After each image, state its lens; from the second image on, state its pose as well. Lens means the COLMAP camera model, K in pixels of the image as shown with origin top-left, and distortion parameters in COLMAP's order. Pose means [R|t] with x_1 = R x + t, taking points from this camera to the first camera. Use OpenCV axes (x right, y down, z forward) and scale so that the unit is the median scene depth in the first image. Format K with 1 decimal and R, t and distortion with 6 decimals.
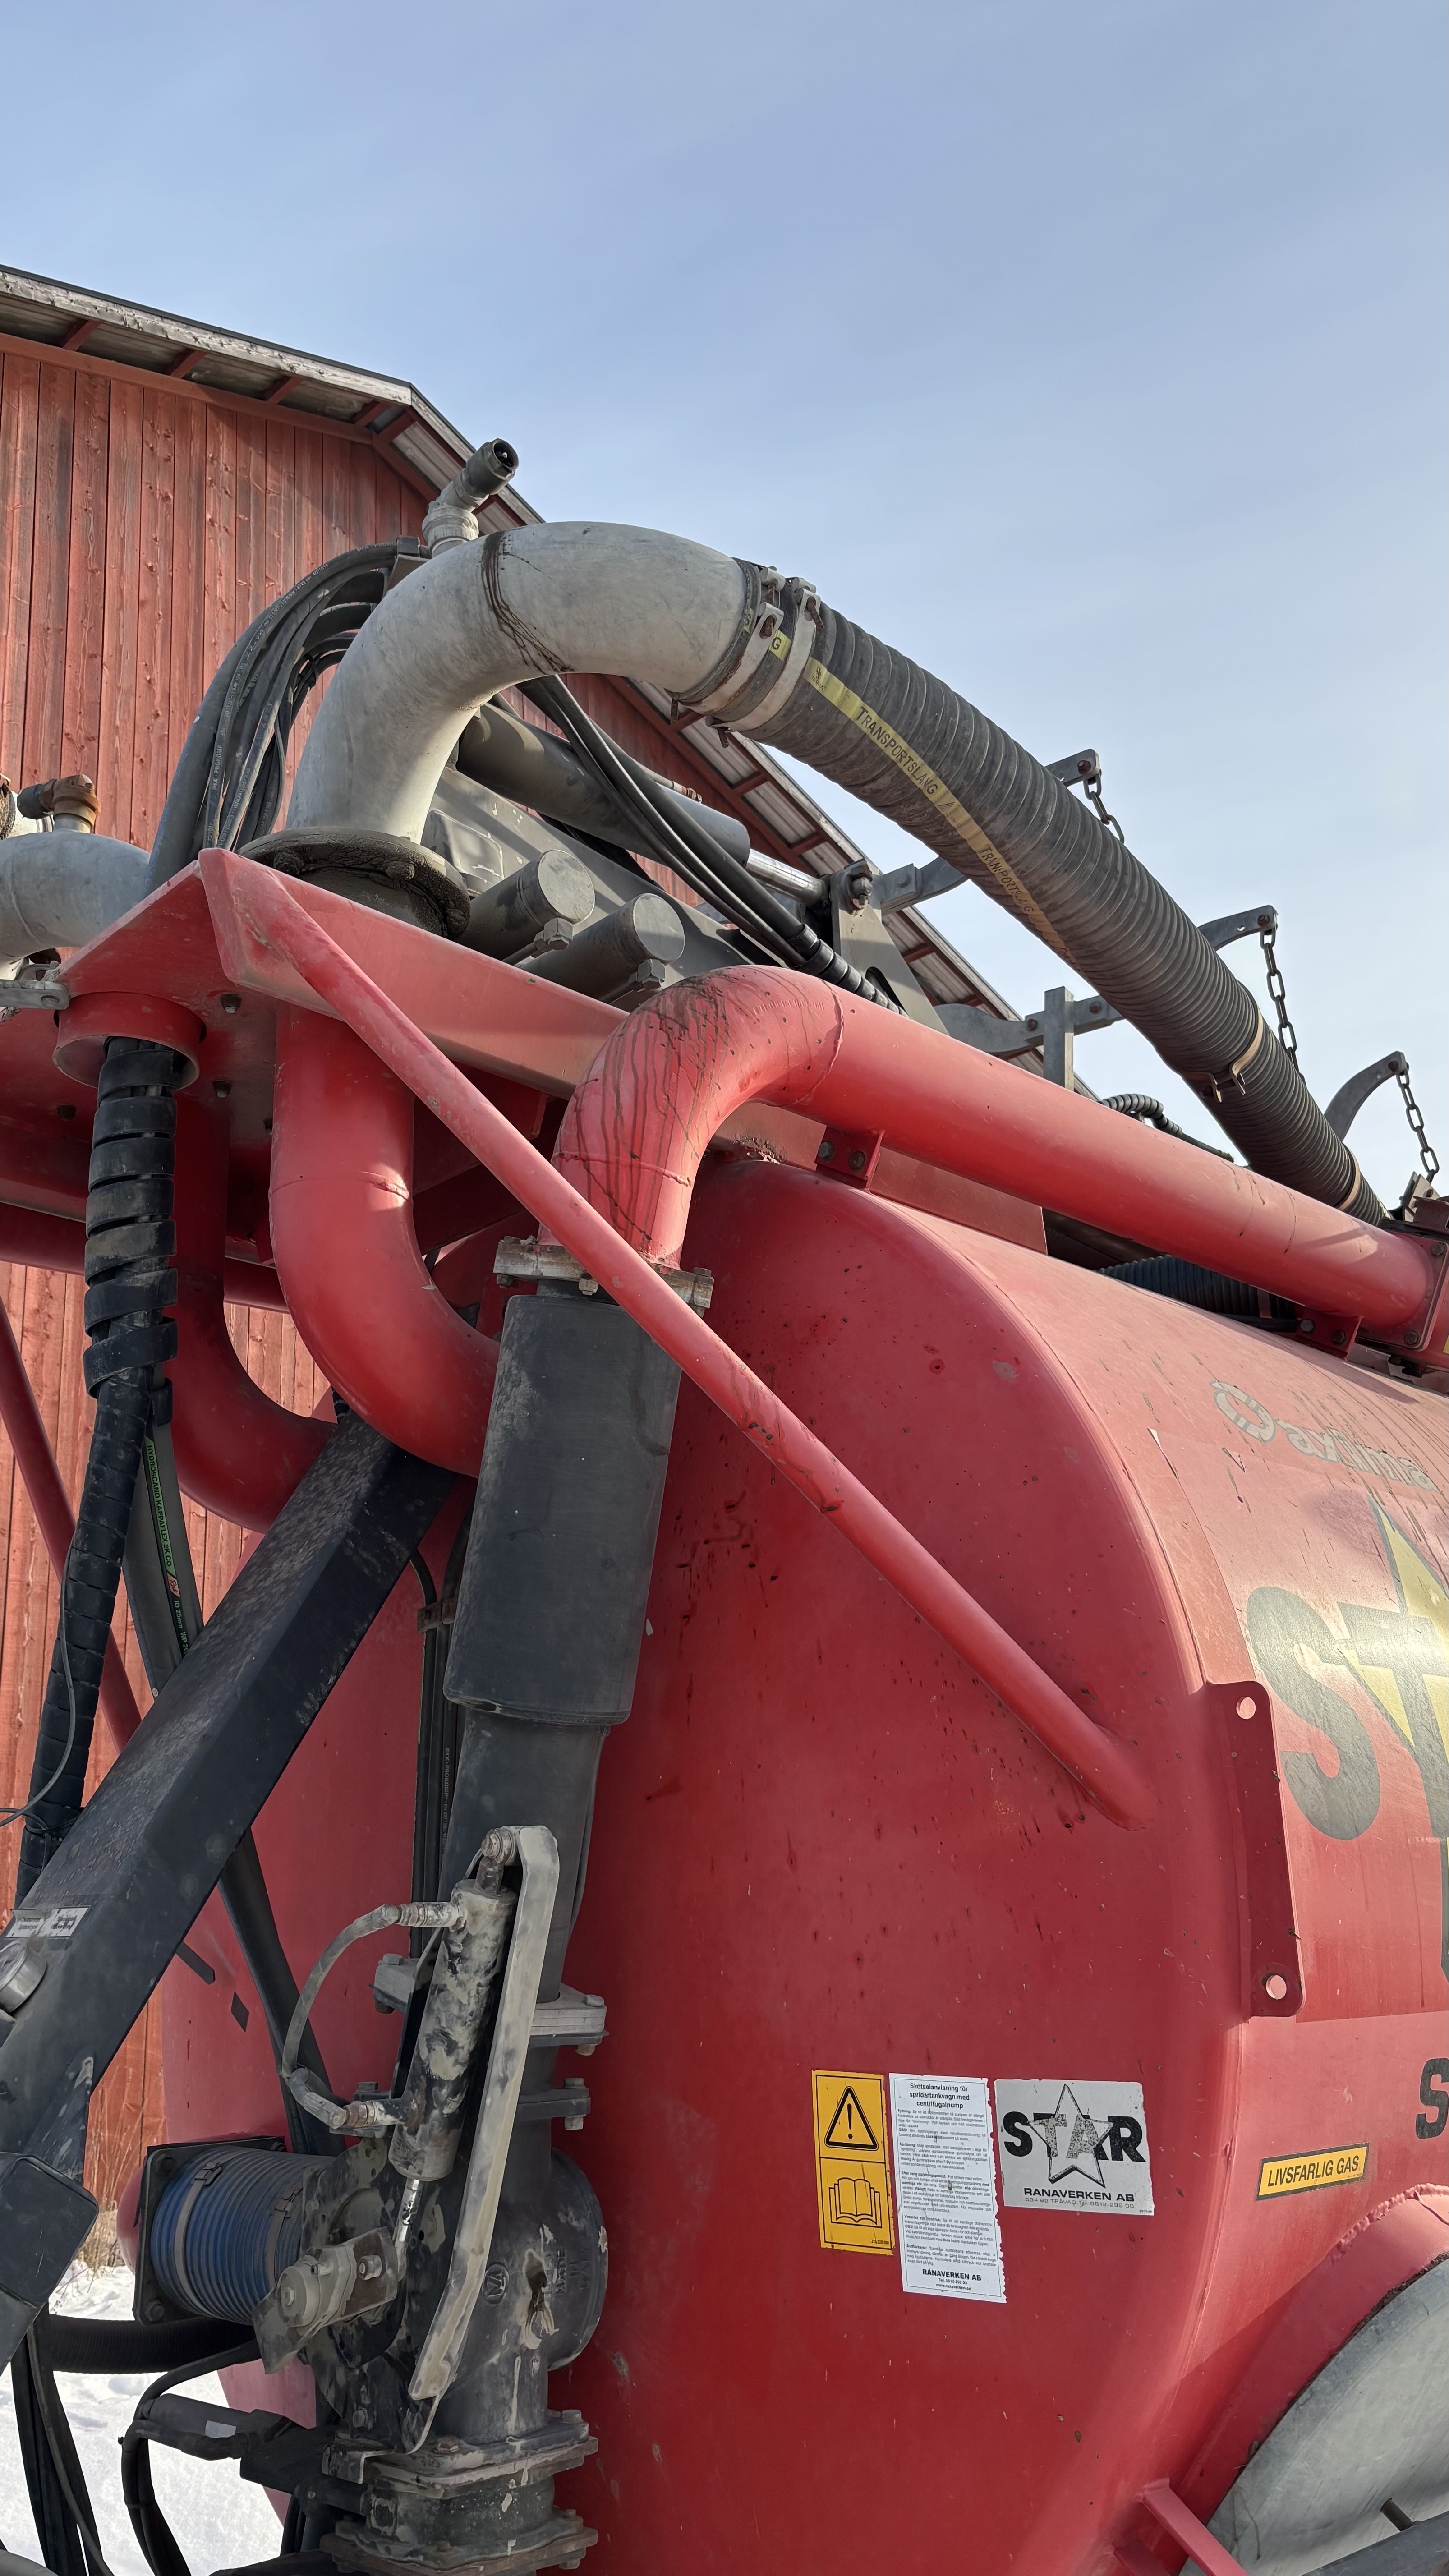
lens RADIAL K [[2011.0, 0, 745.2], [0, 2011.0, 1242.2], [0, 0, 1]] dist [0.065287, -0.075799]
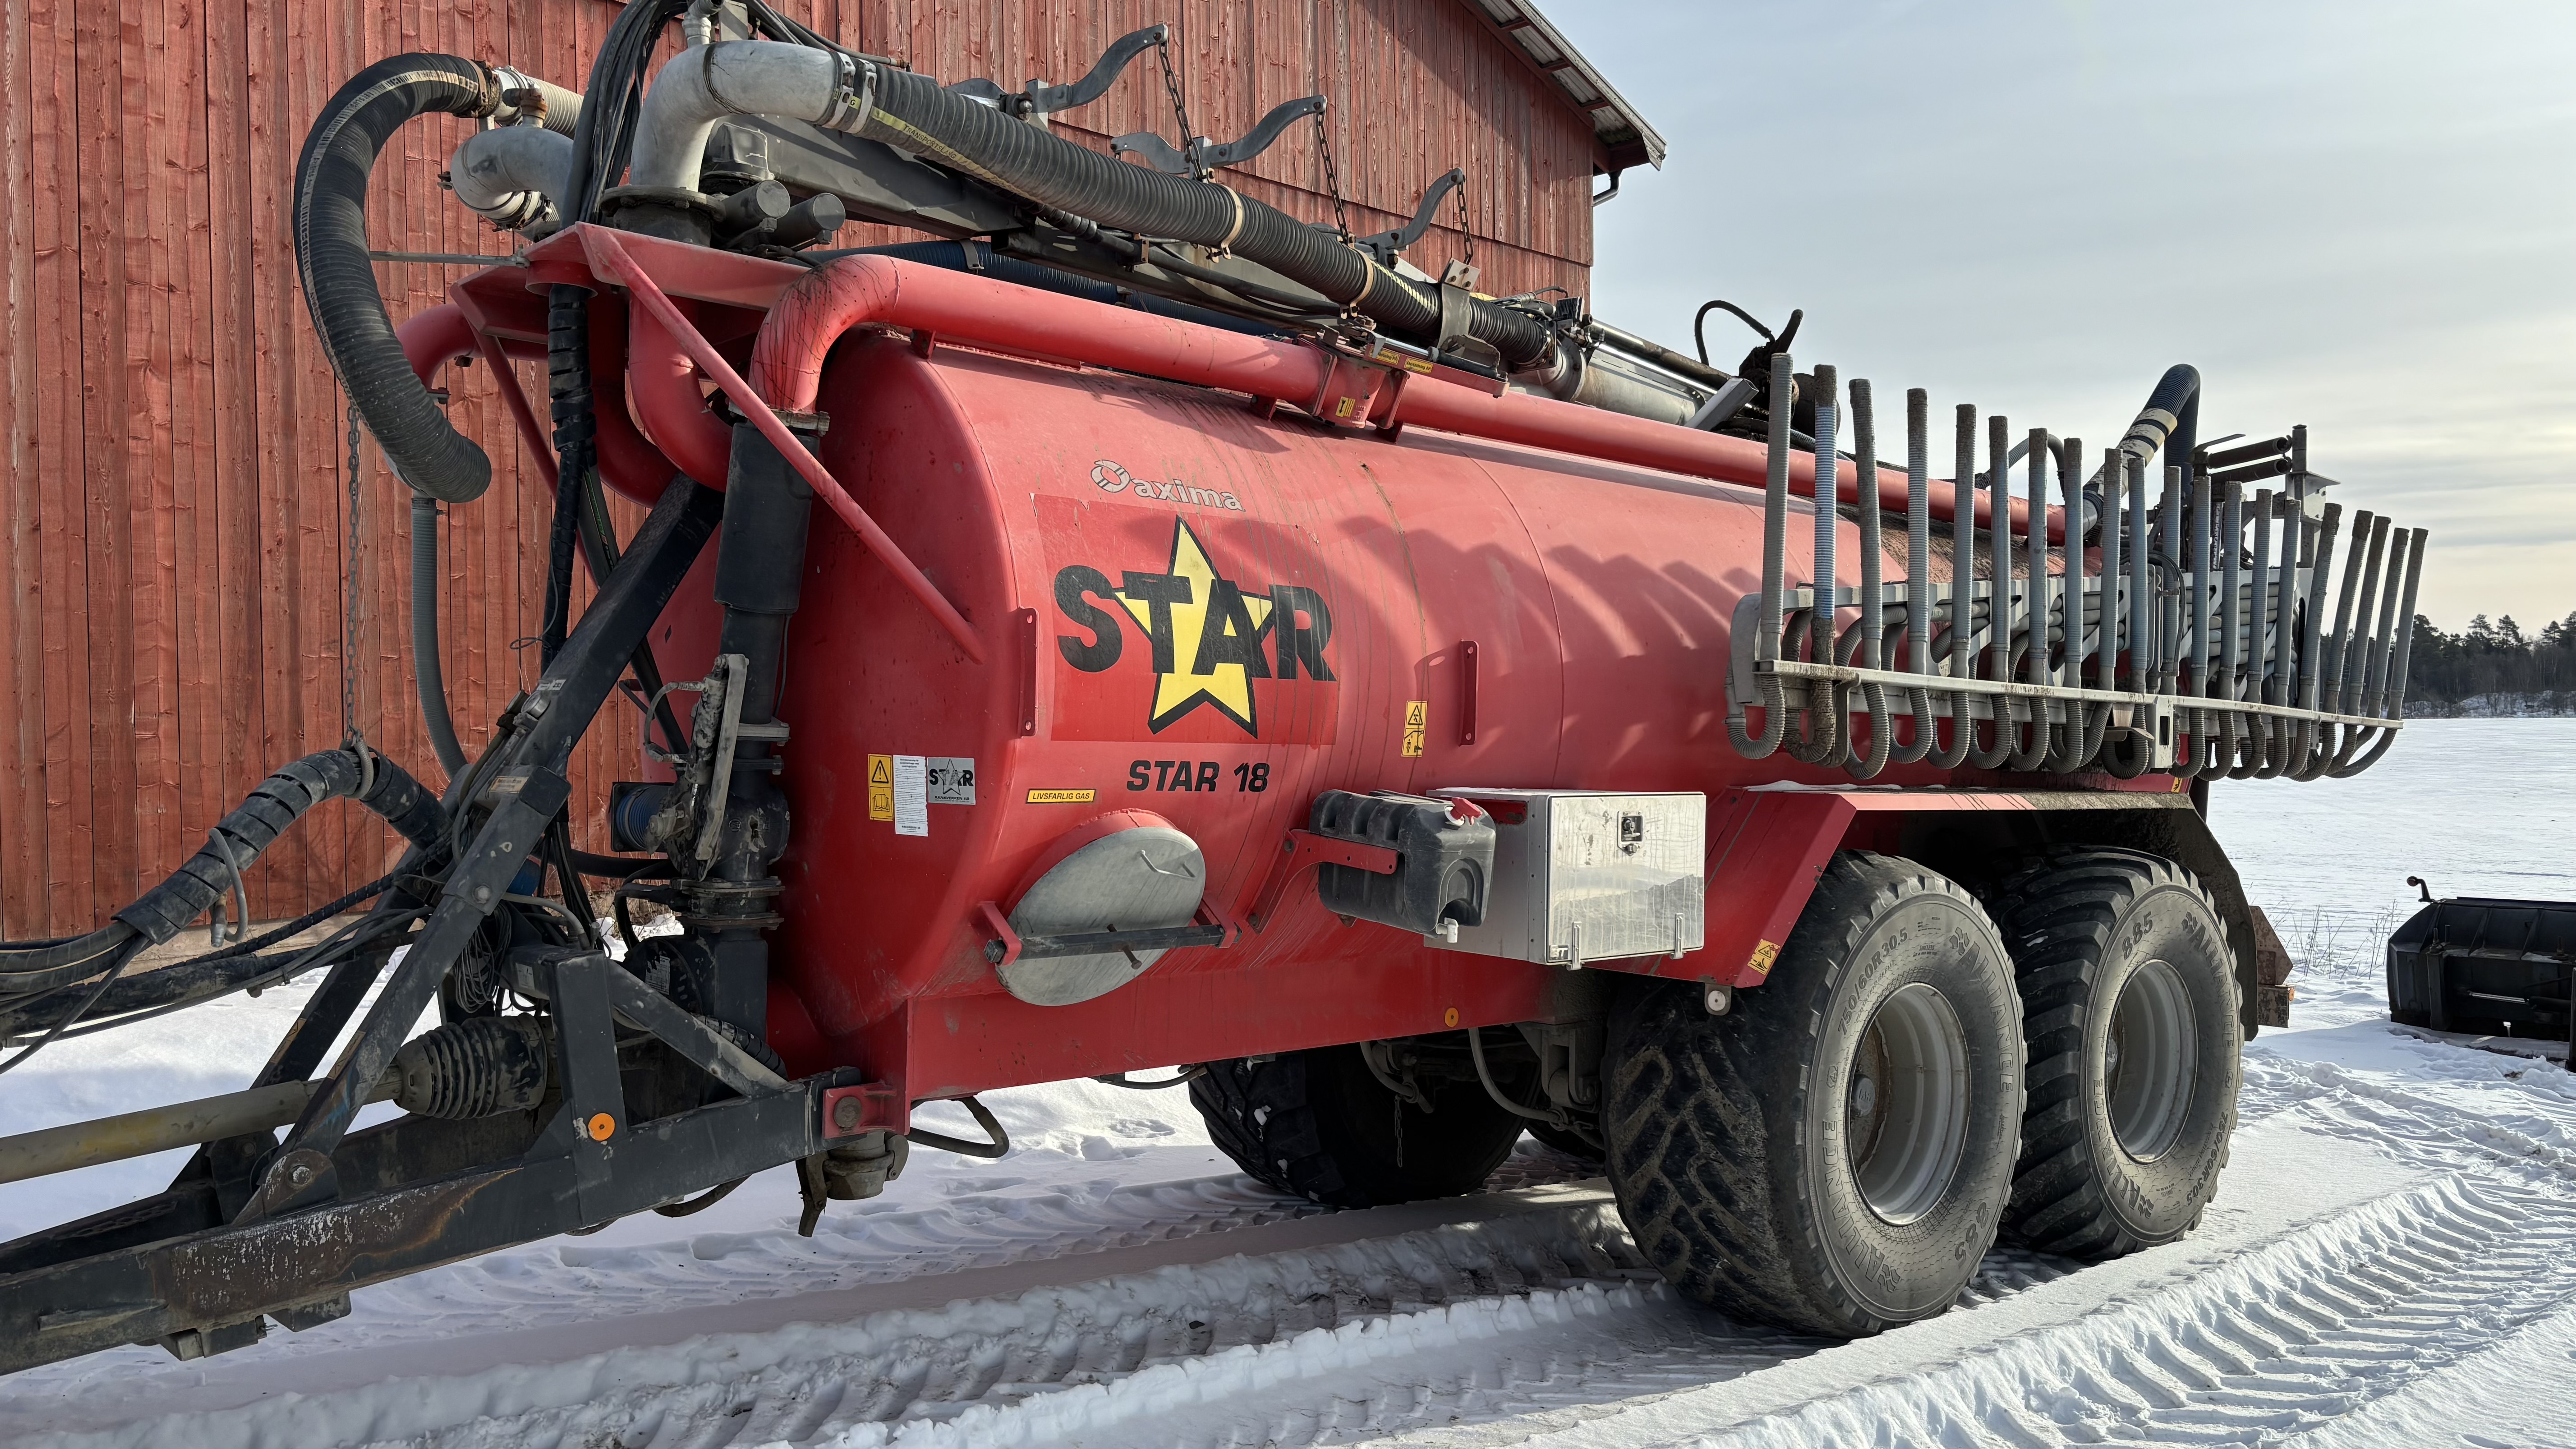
lens RADIAL K [[2011.0, 0, 1282.2], [0, 2011.0, 730.8], [0, 0, 1]] dist [0.065287, -0.075799]
pose [[0.998660, 0.037879, -0.035249, 0.595502], [-0.024751, 0.947961, 0.317424, -0.387591], [0.045439, -0.316126, 0.947628, -1.227339]]
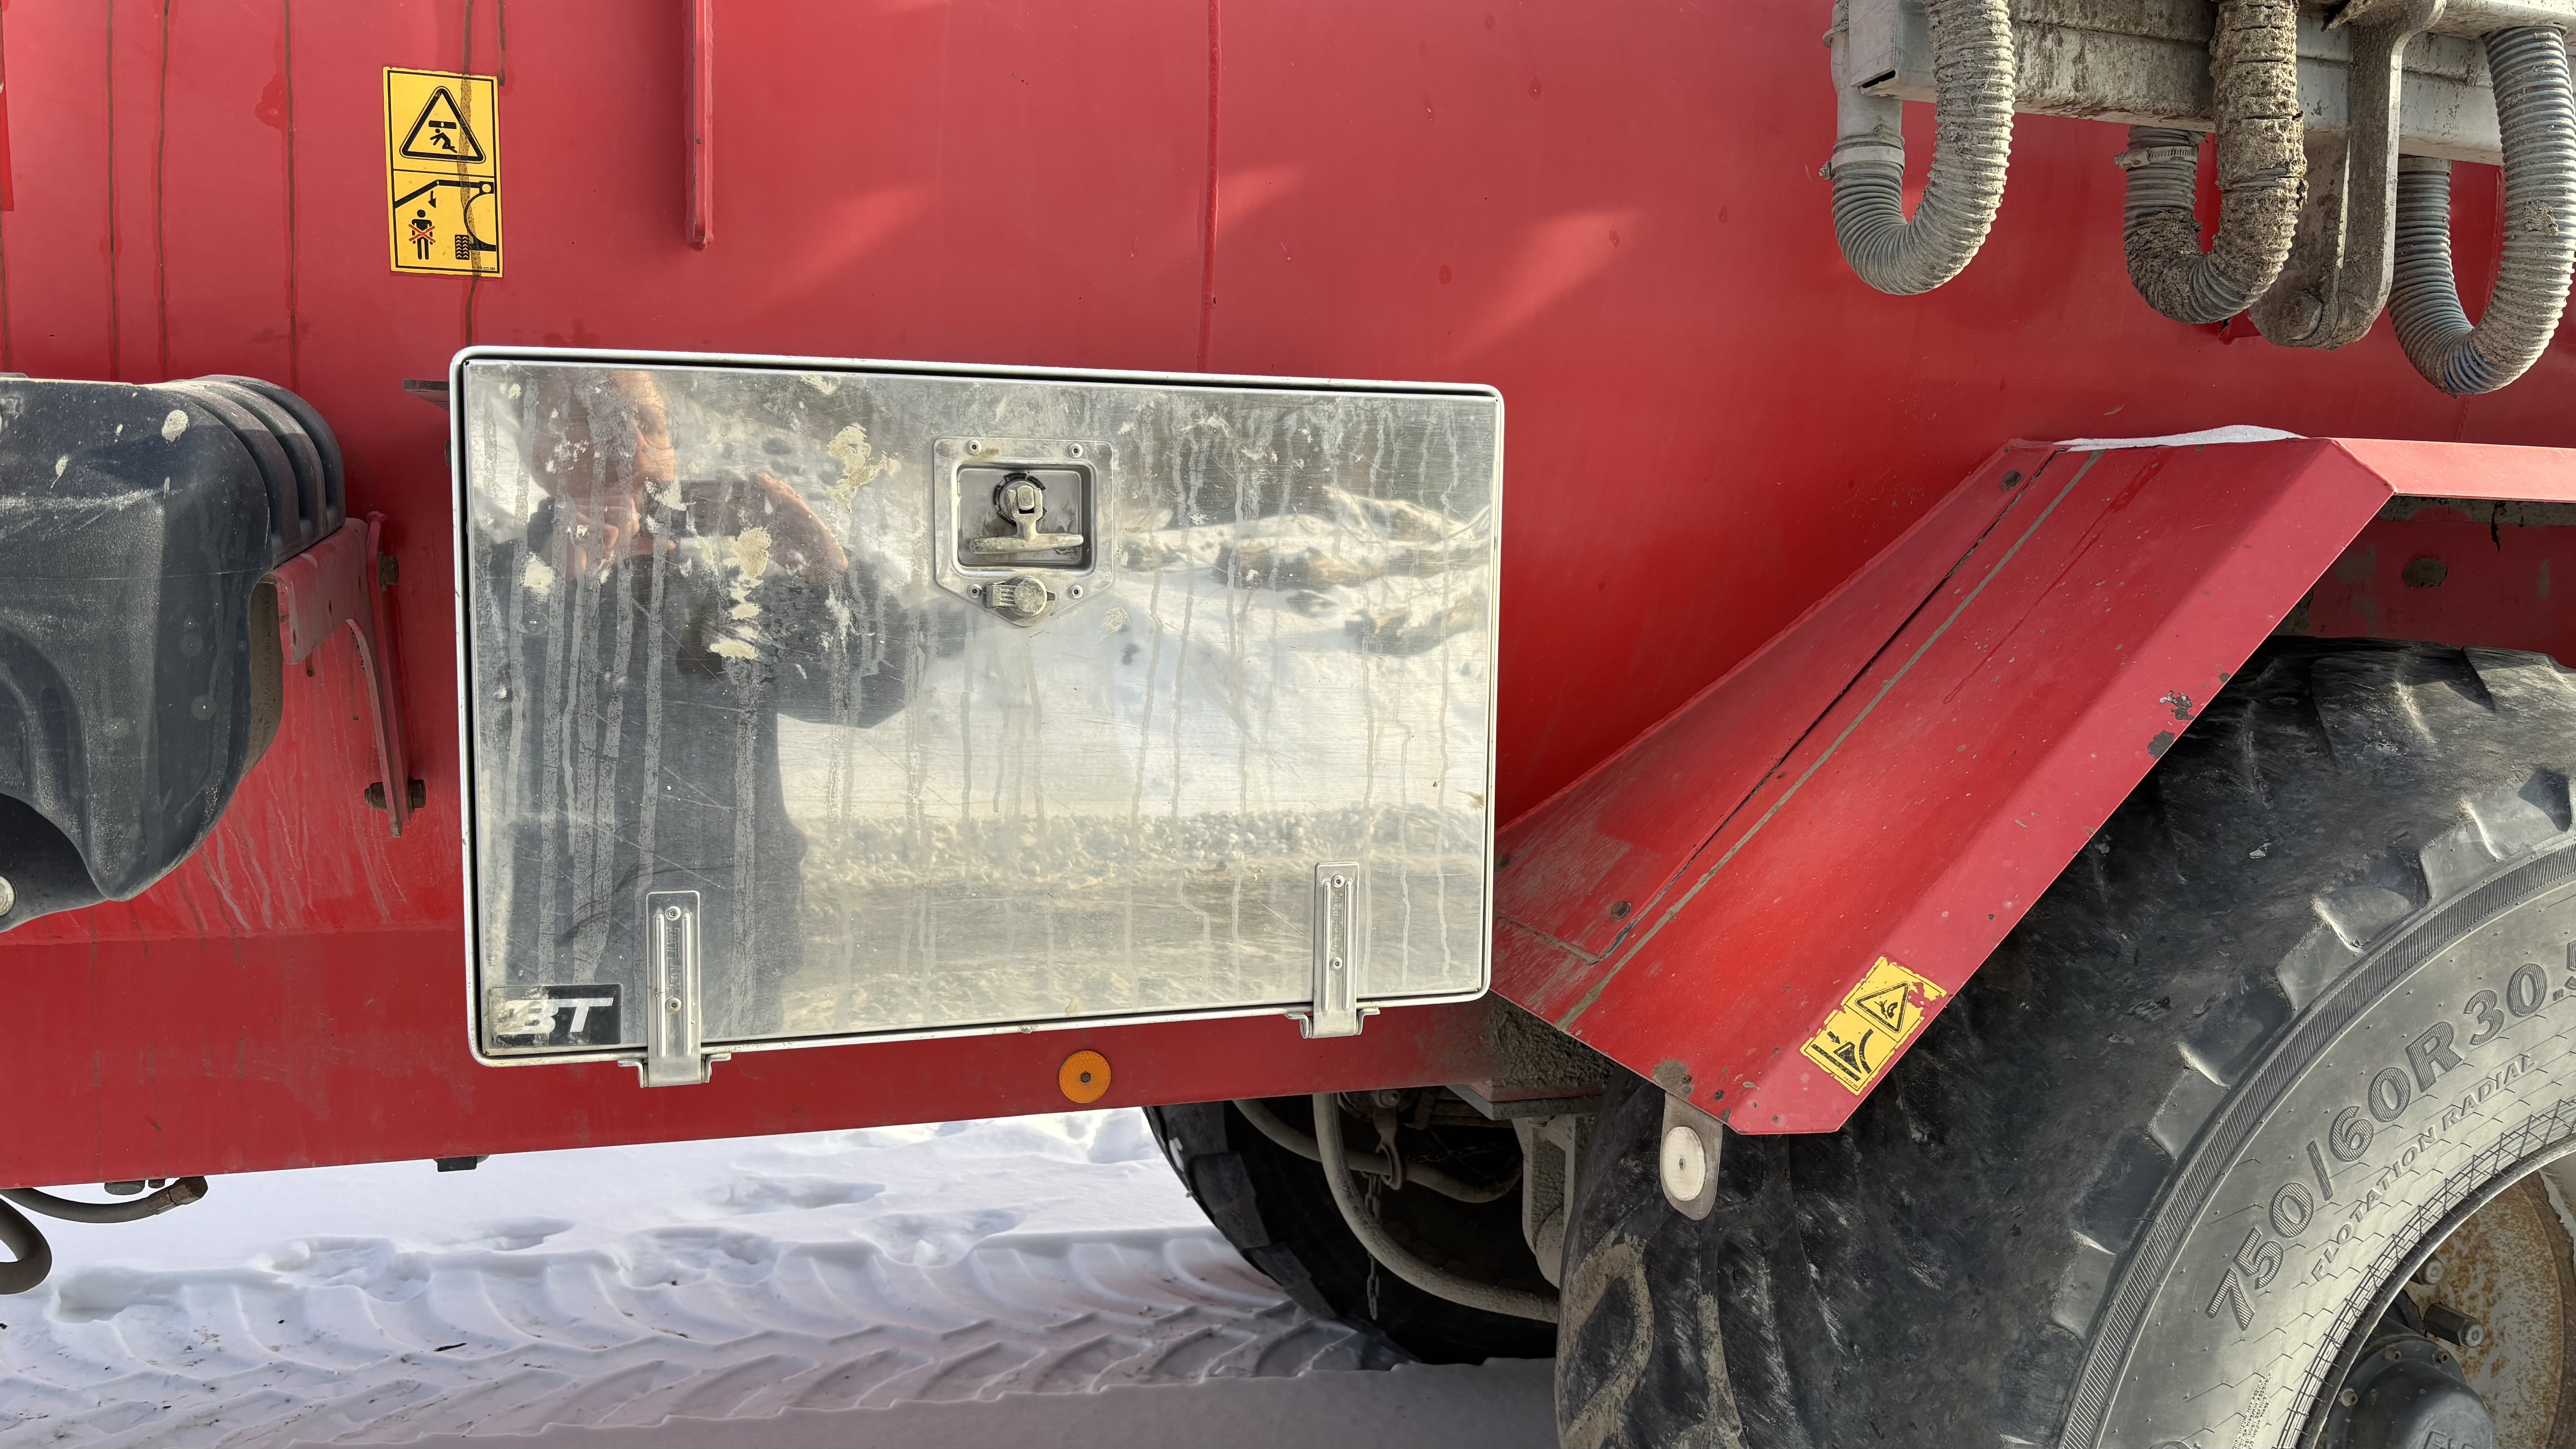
lens RADIAL K [[2011.0, 0, 1264.3], [0, 2011.0, 719.9], [0, 0, 1]] dist [0.065287, -0.075799]
pose [[0.887088, 0.083897, -0.453912, 1.343074], [0.111216, 0.915529, 0.386571, 0.394095], [0.448002, -0.393405, 0.802824, 0.783006]]
